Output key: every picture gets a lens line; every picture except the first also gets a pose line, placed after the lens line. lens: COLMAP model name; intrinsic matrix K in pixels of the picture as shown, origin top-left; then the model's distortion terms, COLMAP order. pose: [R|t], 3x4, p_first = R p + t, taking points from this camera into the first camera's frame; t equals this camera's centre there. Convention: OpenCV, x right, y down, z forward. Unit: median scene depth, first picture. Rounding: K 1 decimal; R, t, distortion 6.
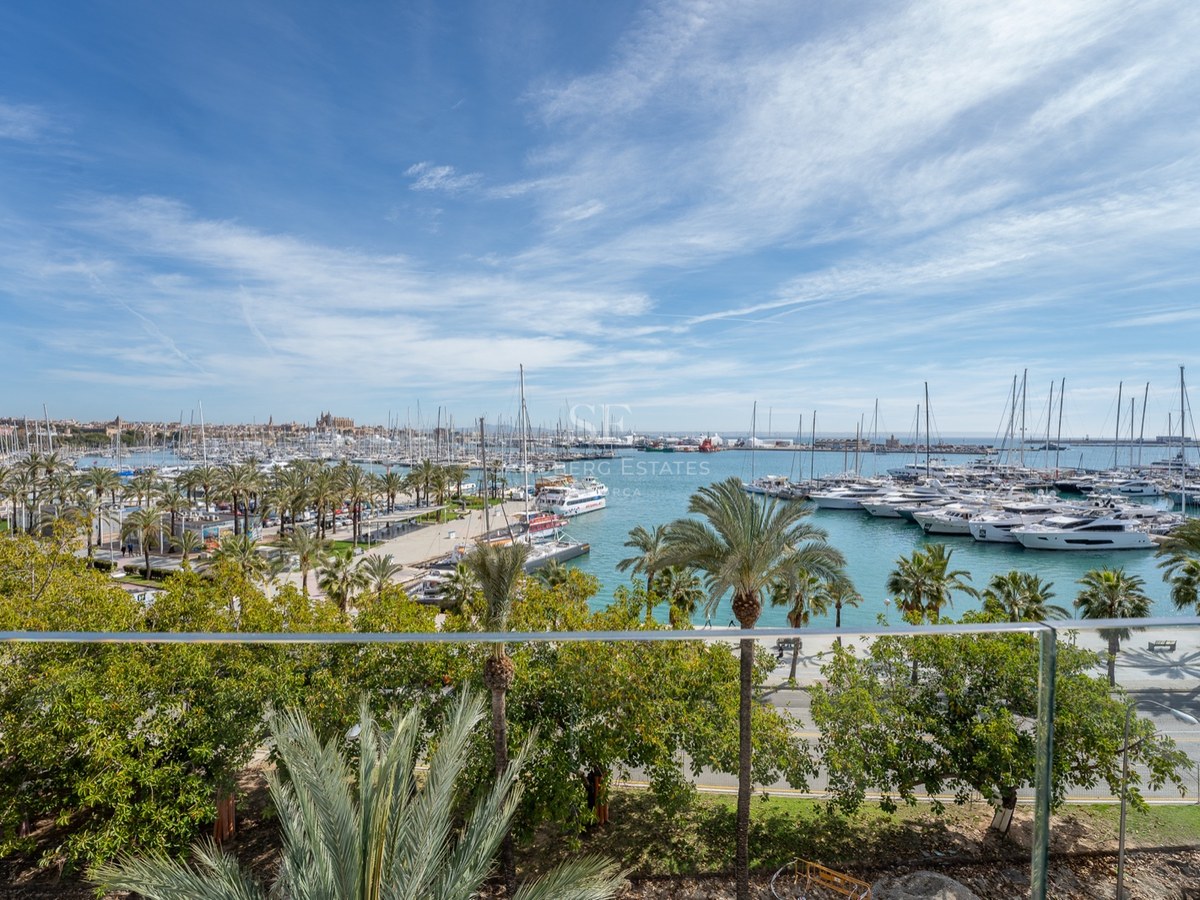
lens RADIAL K [[546.1, 0, 586.3], [0, 546.1, 411.0], [0, 0, 1]] dist [-0.027861, 0.004240]
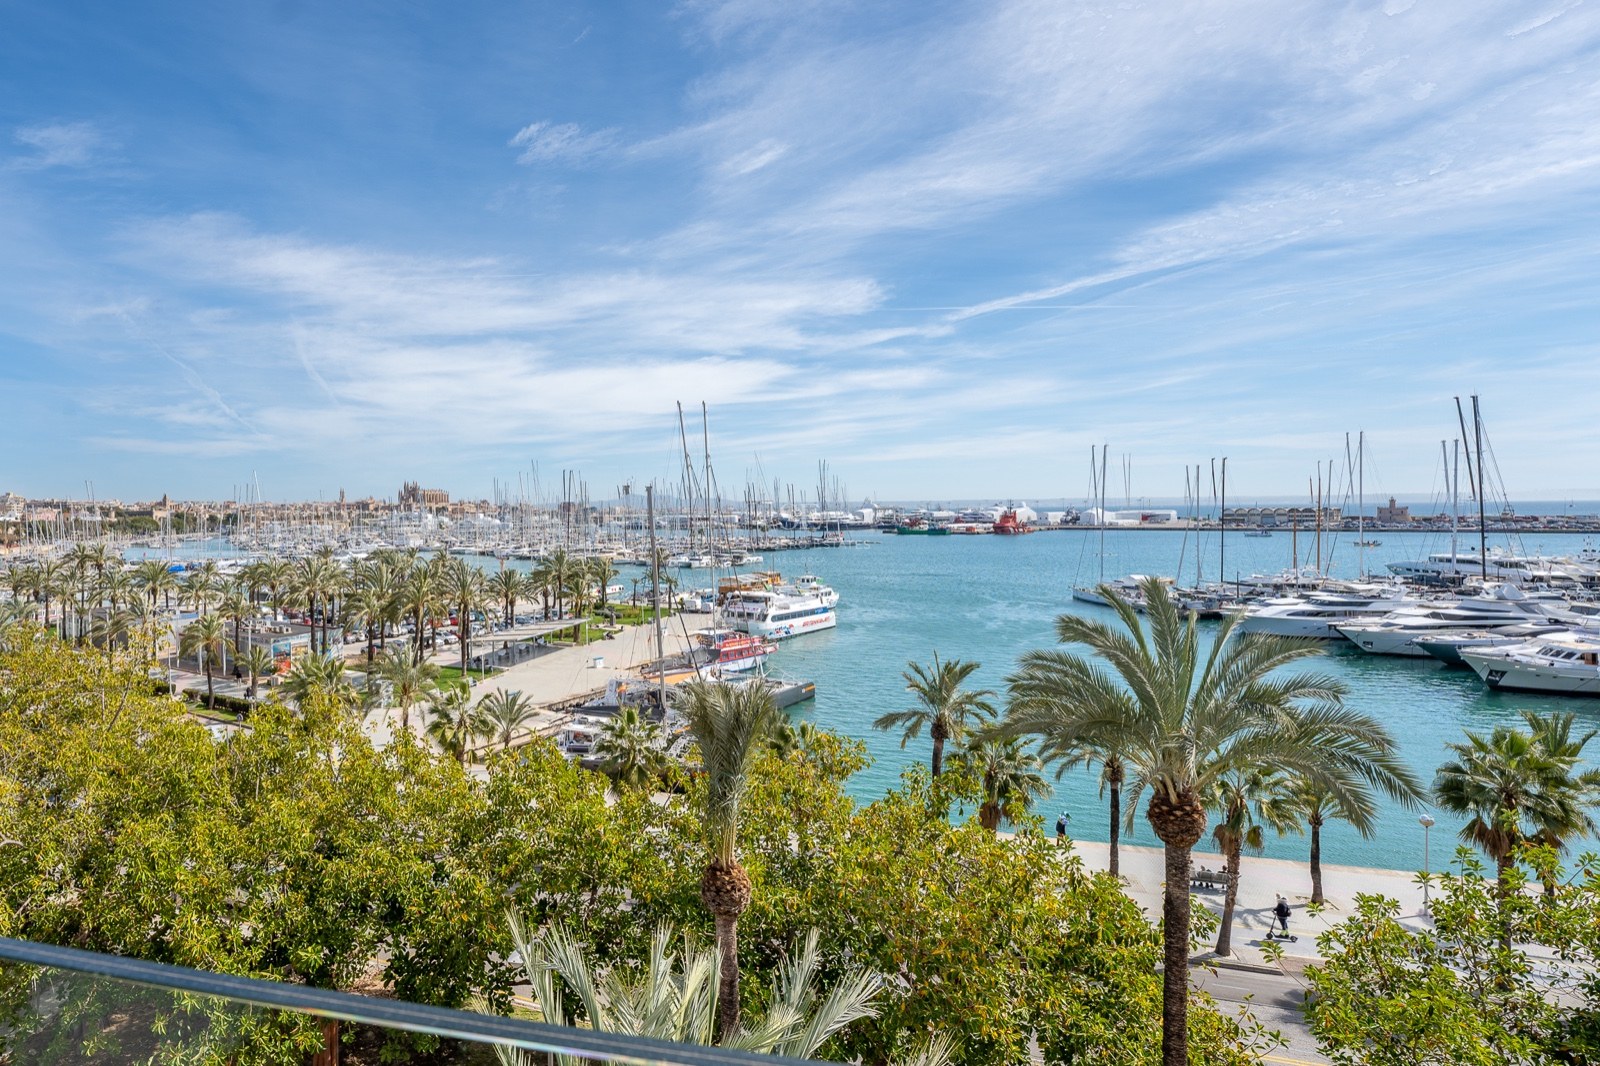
lens RADIAL K [[835.3, 0, 753.5], [0, 835.3, 447.7], [0, 0, 1]] dist [-0.024961, 0.003892]
pose [[0.961410, -0.043130, -0.271716, 0.219009], [0.028049, 0.997855, -0.059143, 0.029483], [0.273684, 0.049239, 0.960558, 0.056749]]
